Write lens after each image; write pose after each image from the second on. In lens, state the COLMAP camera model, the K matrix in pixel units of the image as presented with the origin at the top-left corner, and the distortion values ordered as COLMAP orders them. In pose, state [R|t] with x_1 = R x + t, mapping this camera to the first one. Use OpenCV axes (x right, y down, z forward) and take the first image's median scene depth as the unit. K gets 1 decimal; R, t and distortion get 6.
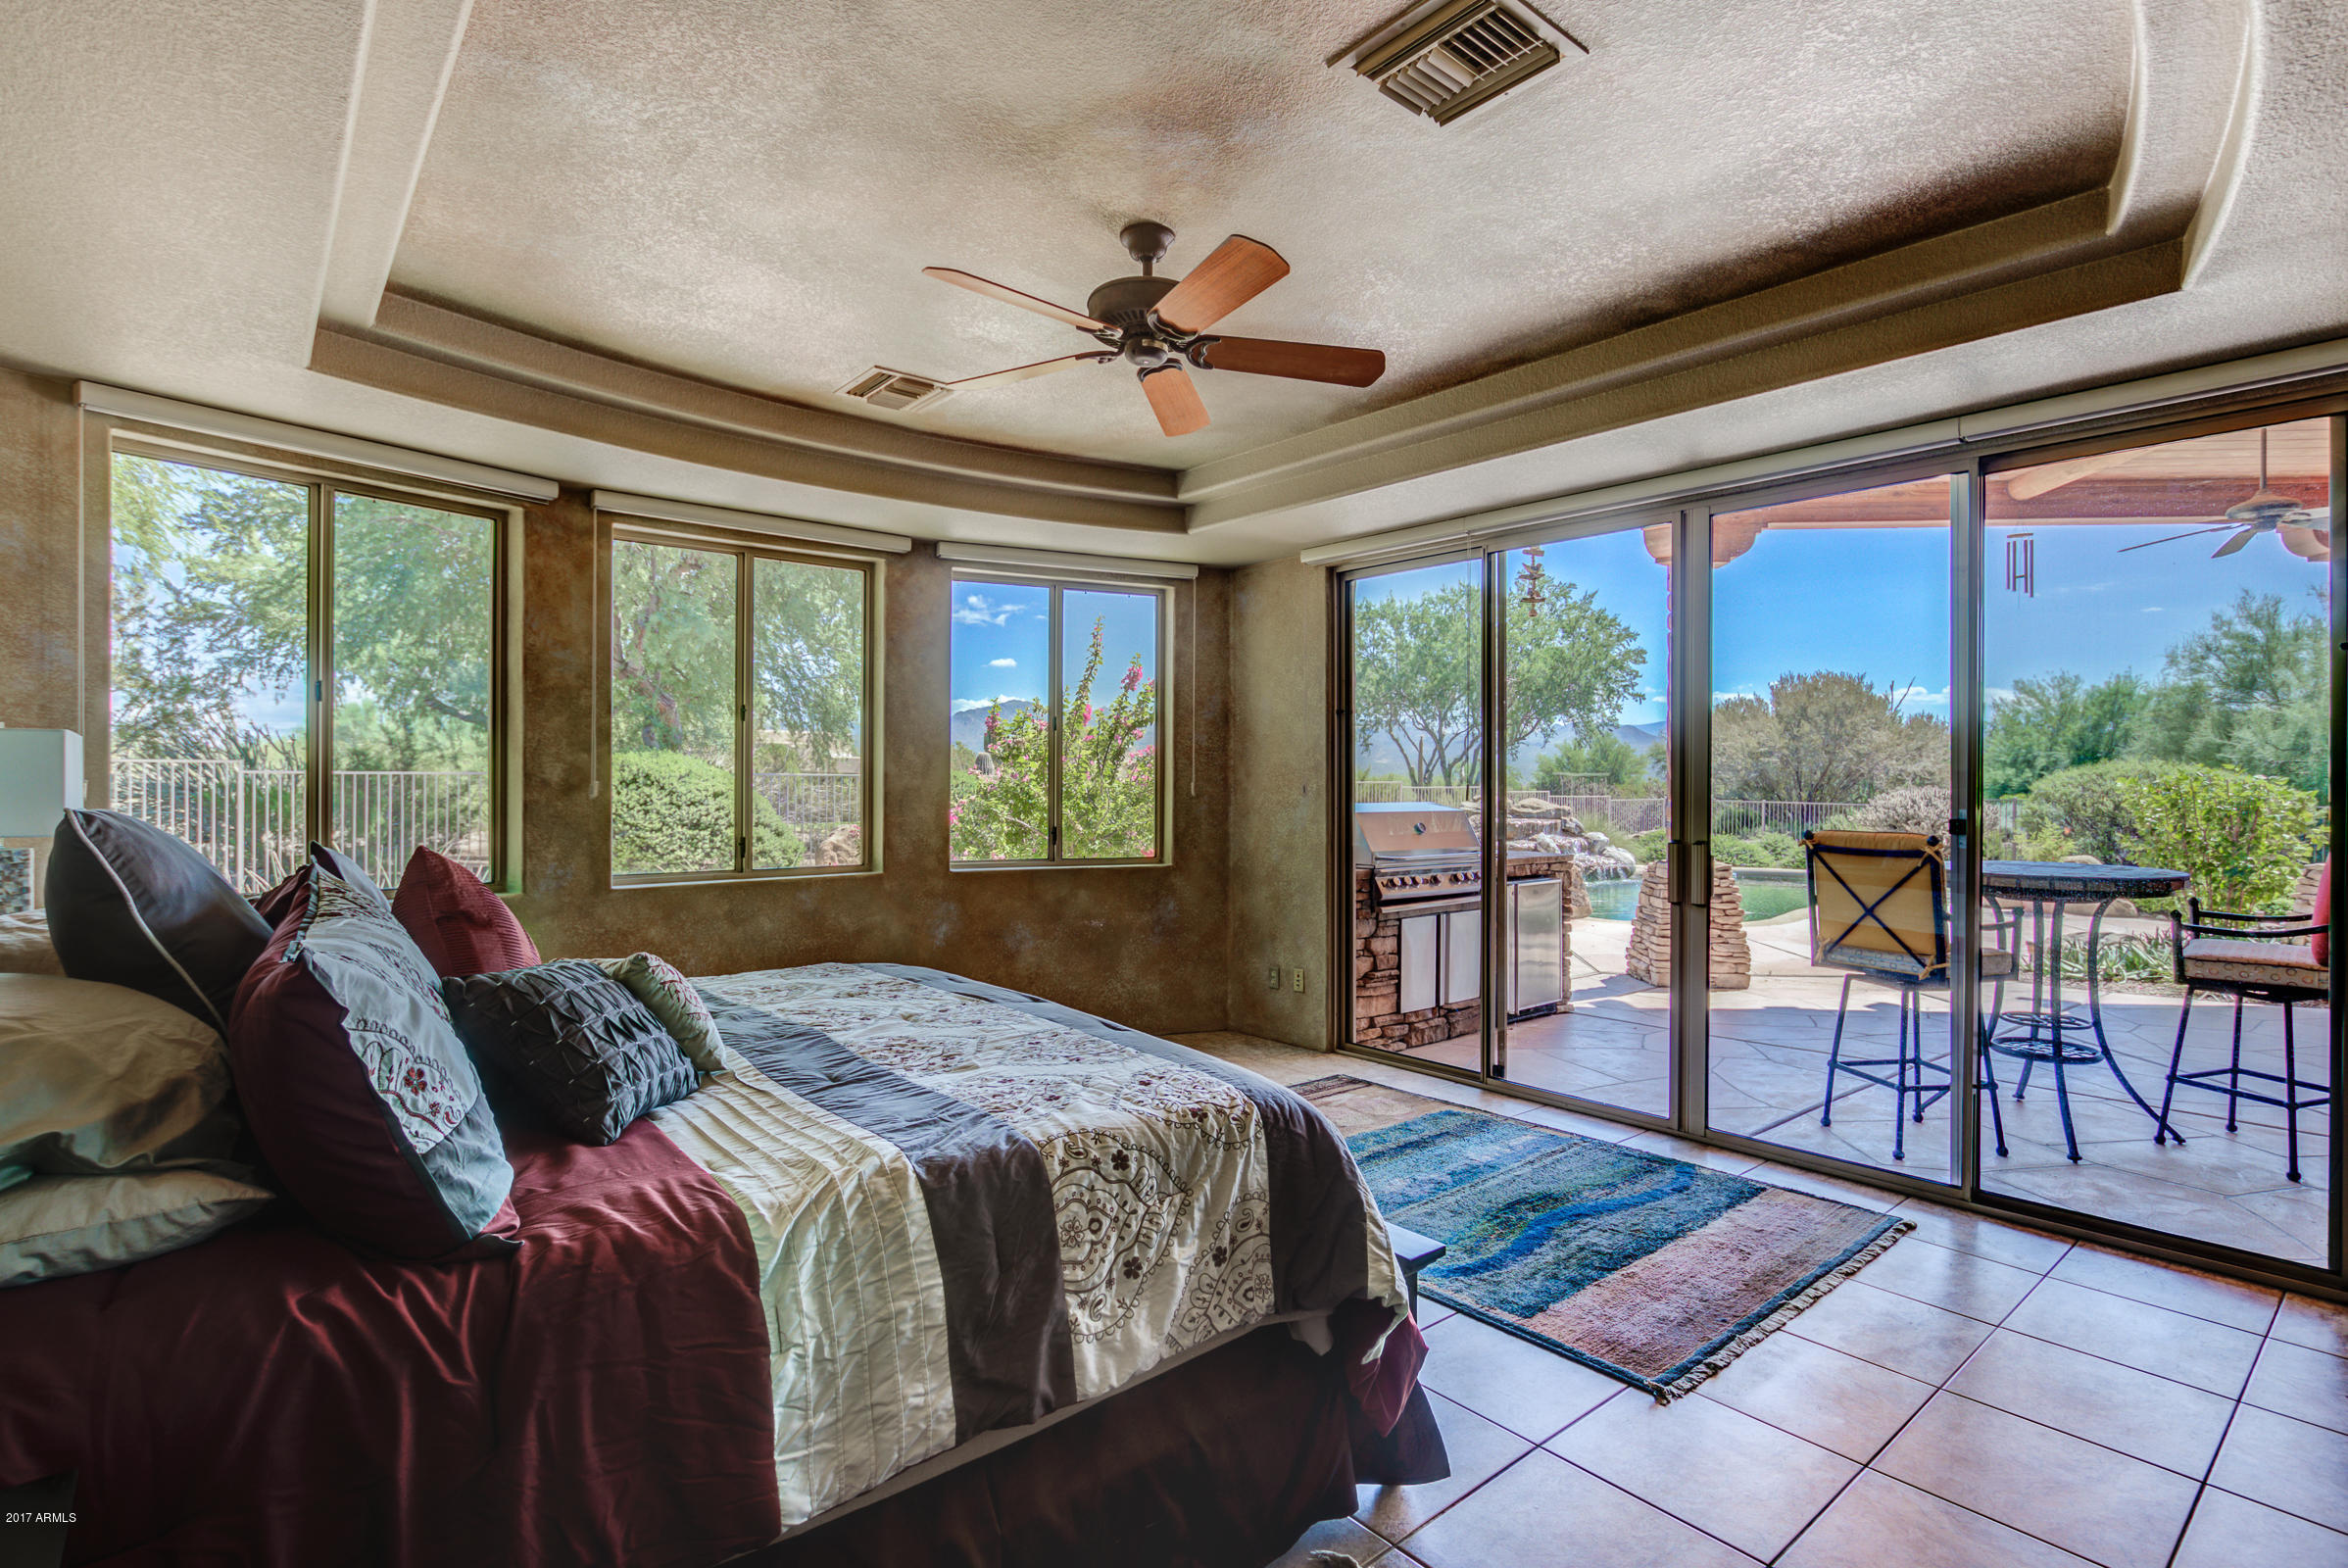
lens RADIAL K [[1161.4, 0, 1192.0], [0, 1161.4, 777.6], [0, 0, 1]] dist [-0.014327, 0.000545]
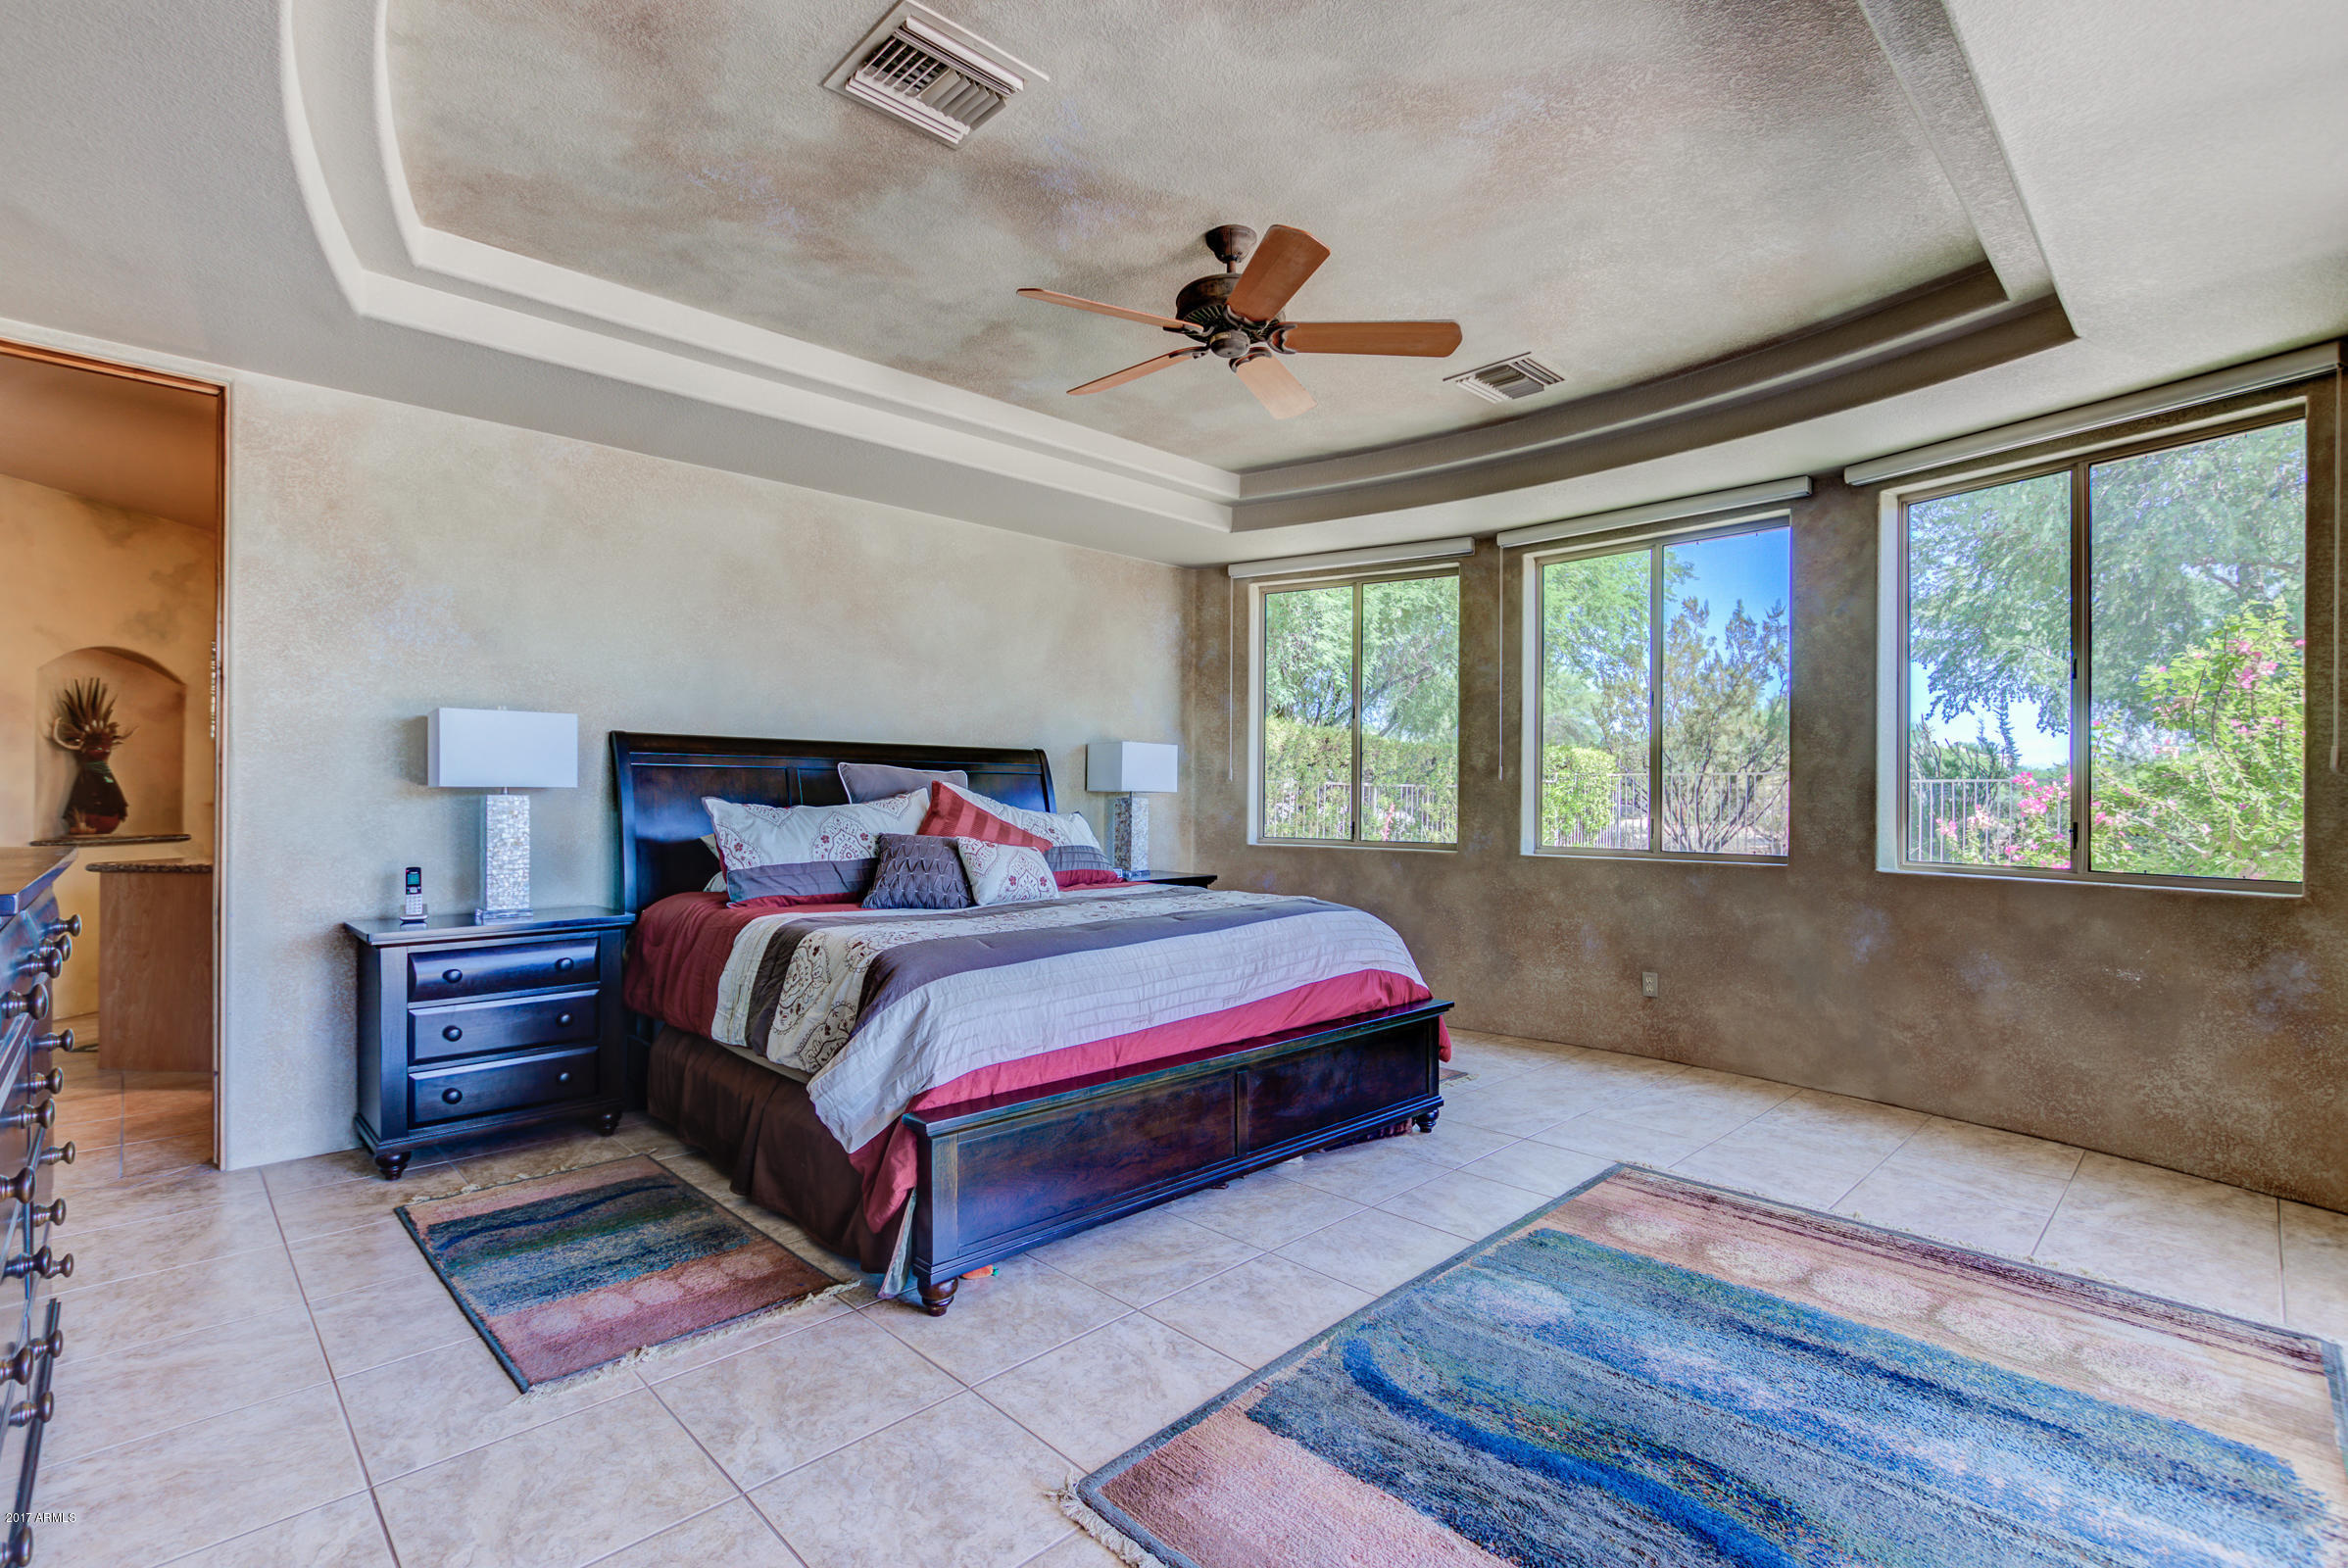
lens RADIAL K [[1086.3, 0, 1156.0], [0, 1086.3, 797.7], [0, 0, 1]] dist [-0.014275, 0.001273]
pose [[0.039986, -0.003858, -0.999193, 0.645532], [-0.004002, 0.999984, -0.004021, 0.043507], [0.999192, 0.004160, 0.039970, 0.591569]]
